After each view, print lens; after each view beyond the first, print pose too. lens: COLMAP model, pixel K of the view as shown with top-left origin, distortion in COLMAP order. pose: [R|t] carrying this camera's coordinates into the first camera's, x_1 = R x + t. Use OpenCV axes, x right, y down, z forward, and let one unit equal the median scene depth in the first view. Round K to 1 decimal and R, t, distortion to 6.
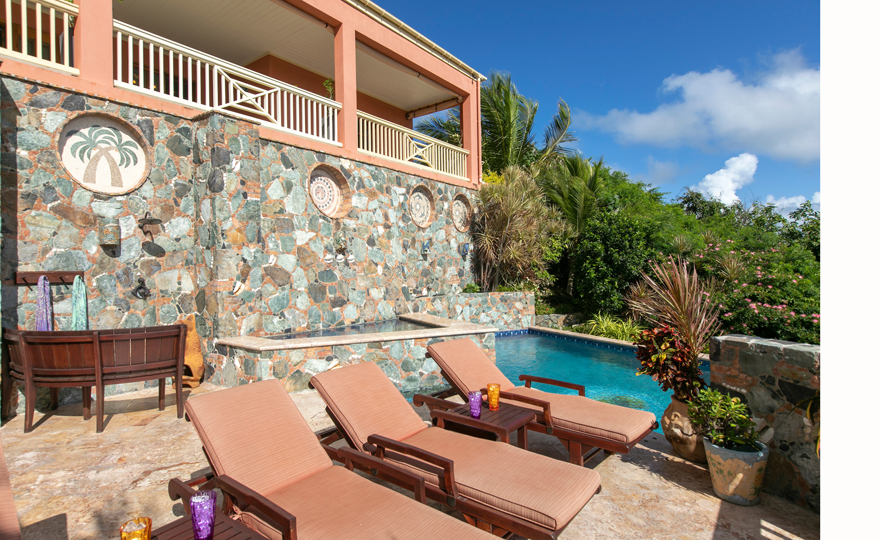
lens RADIAL K [[463.7, 0, 420.1], [0, 463.7, 262.6], [0, 0, 1]] dist [0.009445, -0.000640]
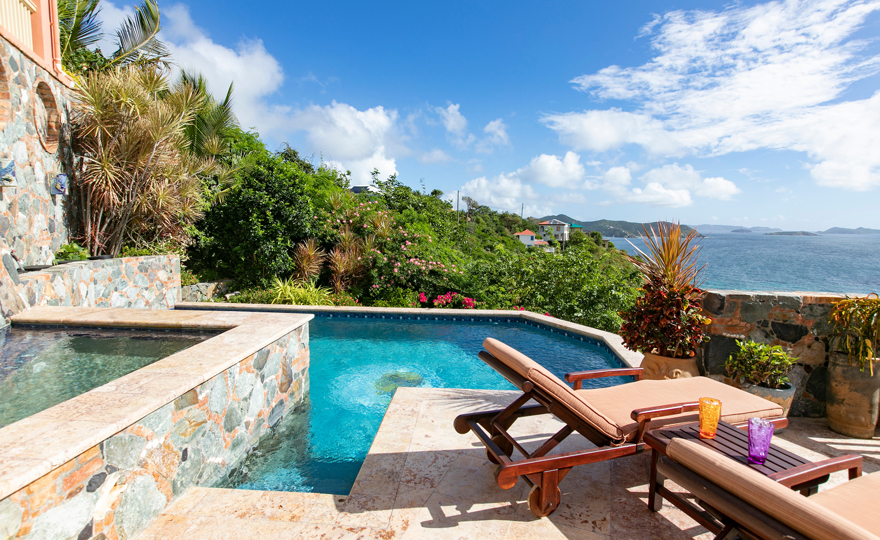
lens RADIAL K [[451.5, 0, 445.8], [0, 451.5, 266.3], [0, 0, 1]] dist [-0.000583, -0.001341]
pose [[0.466116, -0.057531, 0.882851, -0.225590], [-0.034245, 0.995962, 0.082983, 0.012058], [-0.884060, -0.068913, 0.462264, 0.409948]]
